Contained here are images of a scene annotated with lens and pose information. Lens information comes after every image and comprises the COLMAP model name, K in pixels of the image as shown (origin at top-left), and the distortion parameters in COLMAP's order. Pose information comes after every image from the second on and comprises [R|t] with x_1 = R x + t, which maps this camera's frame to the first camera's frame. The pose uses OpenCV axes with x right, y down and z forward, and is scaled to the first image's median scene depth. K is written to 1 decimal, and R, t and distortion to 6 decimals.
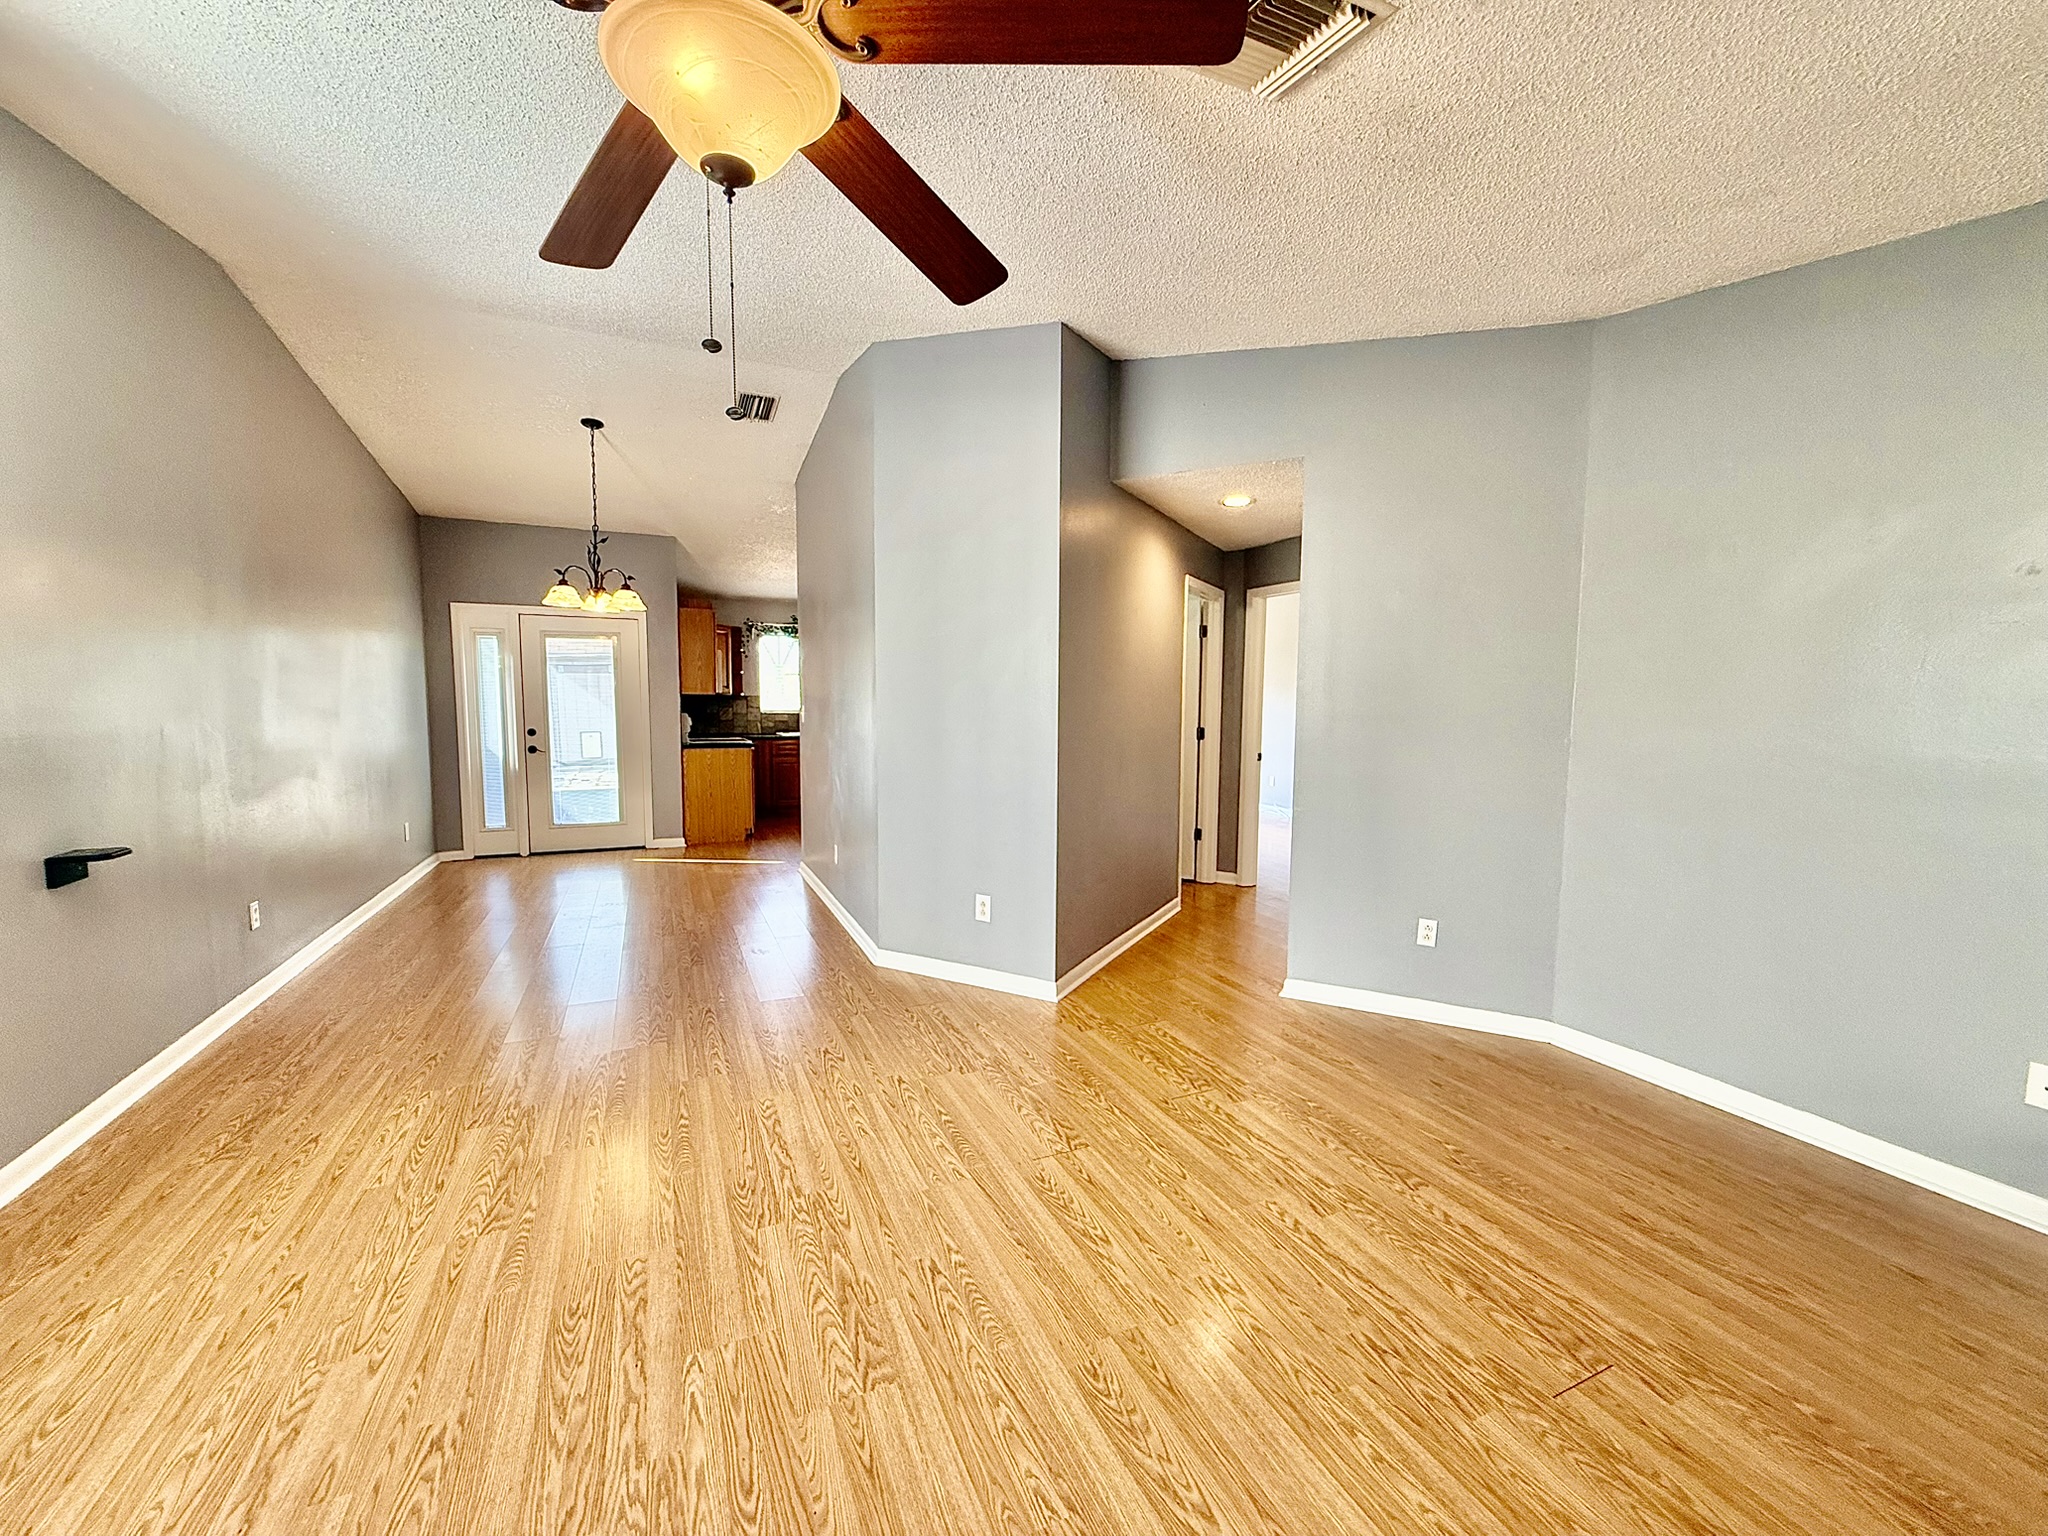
lens RADIAL K [[816.4, 0, 1023.6], [0, 816.4, 766.1], [0, 0, 1]] dist [0.000556, 0.000011]
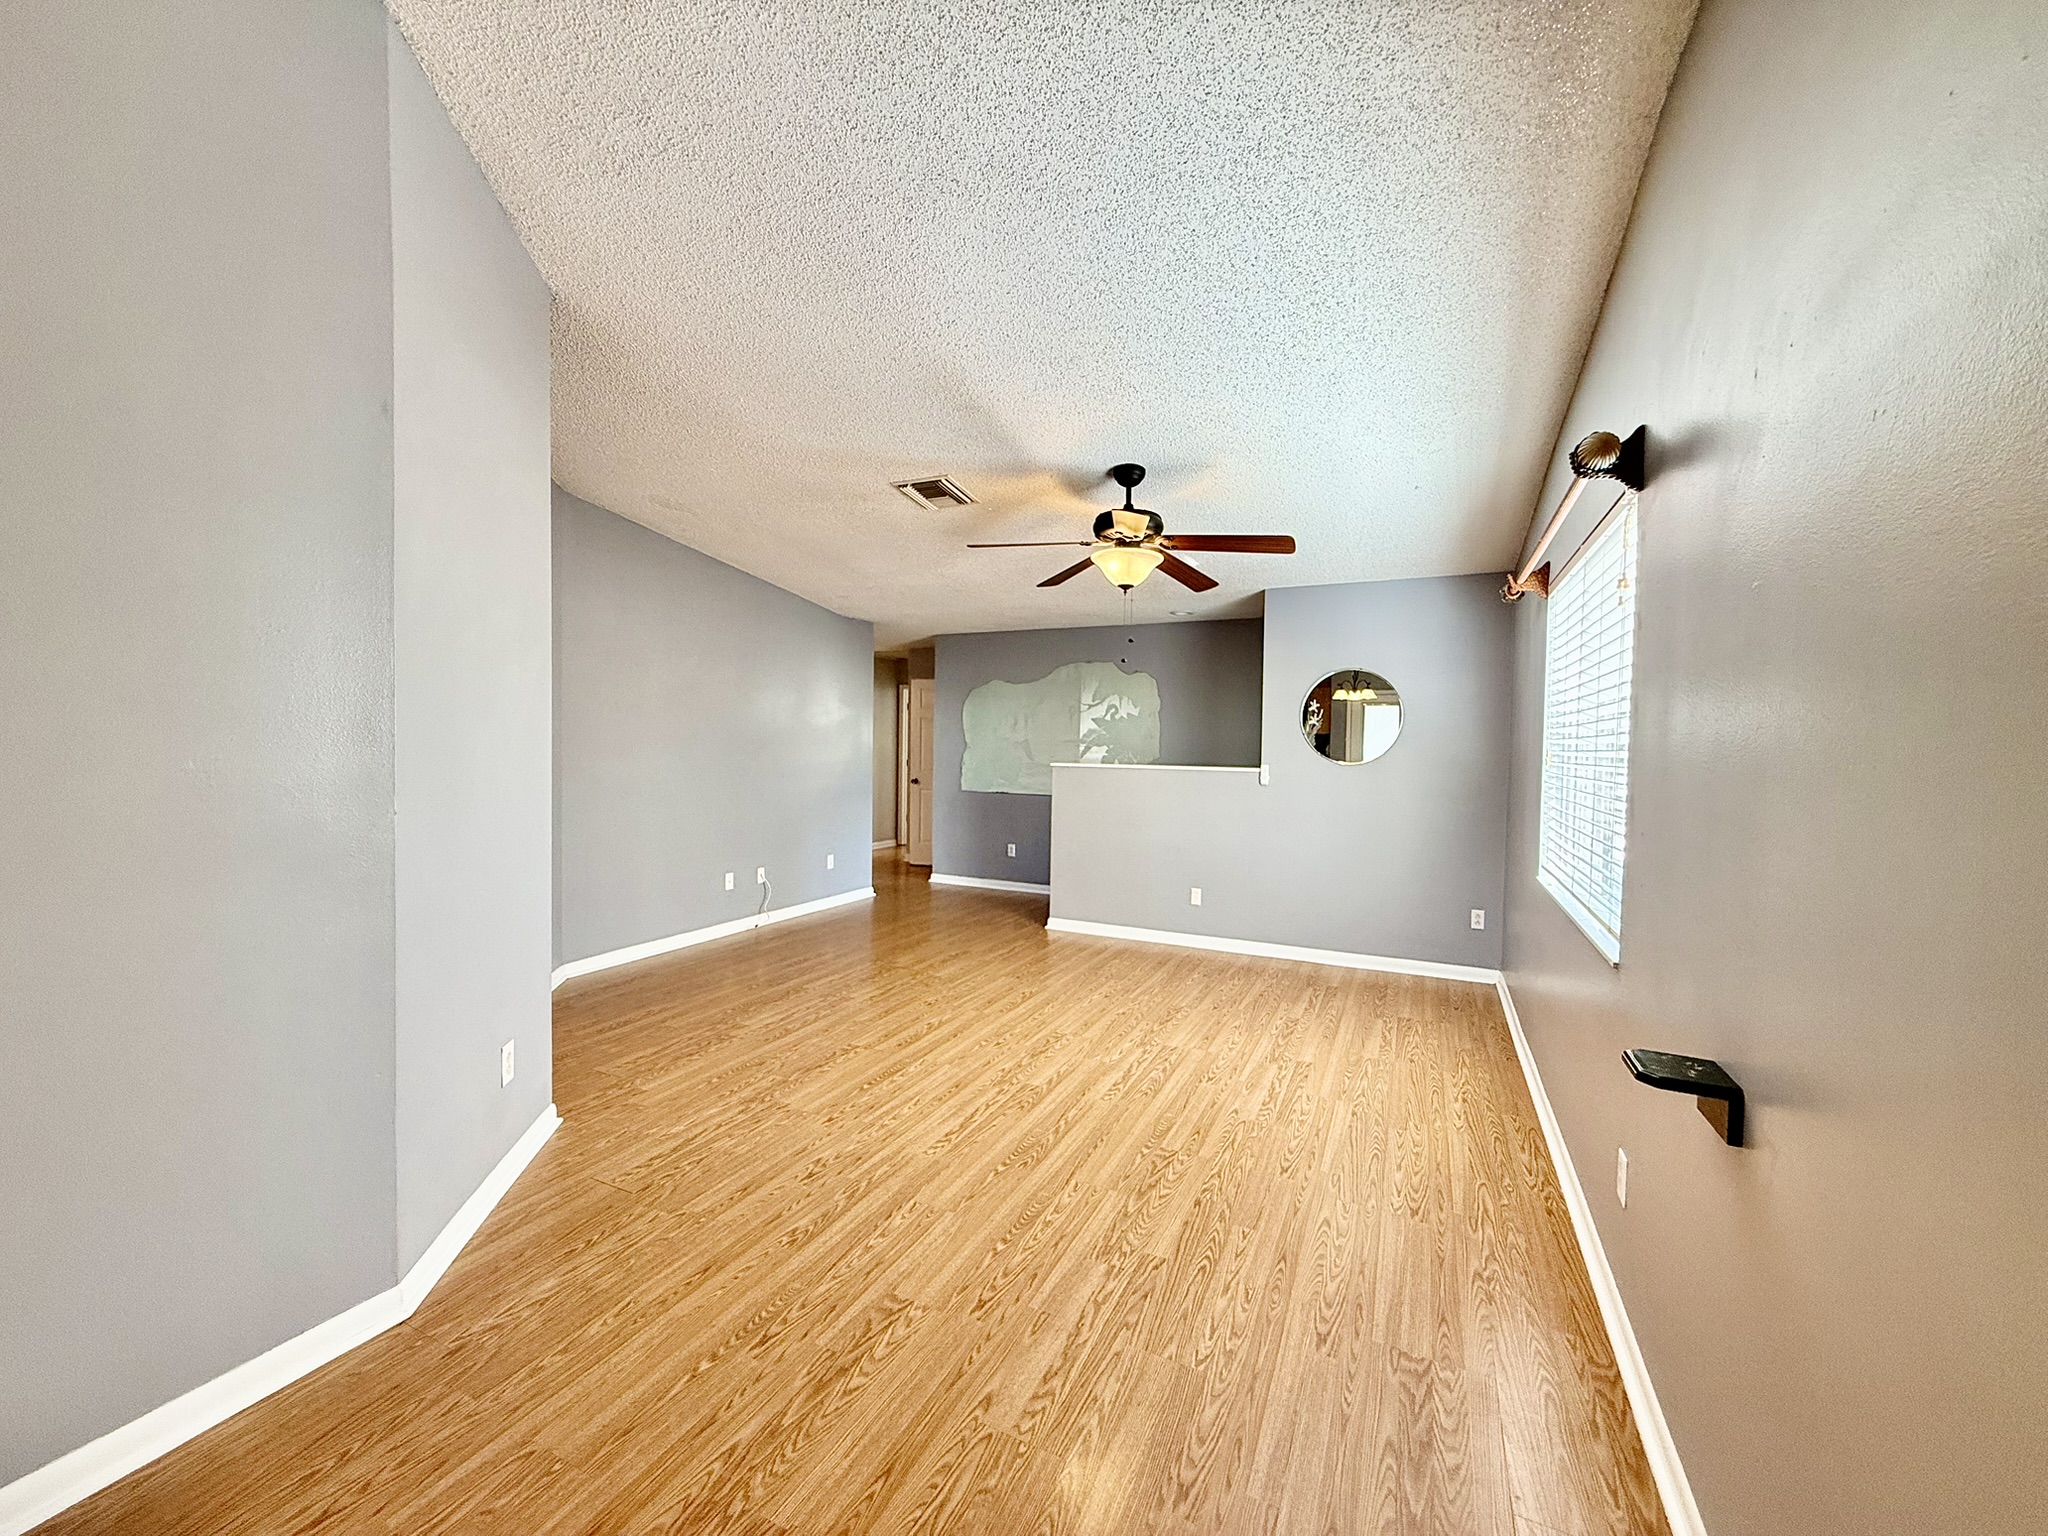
lens RADIAL K [[815.8, 0, 1026.3], [0, 815.8, 764.9], [0, 0, 1]] dist [0.001425, 0.000089]
pose [[-0.640304, -0.040266, 0.767065, -1.481993], [0.042684, 0.995217, 0.087873, -0.194448], [-0.766934, 0.089007, -0.635523, 1.948405]]
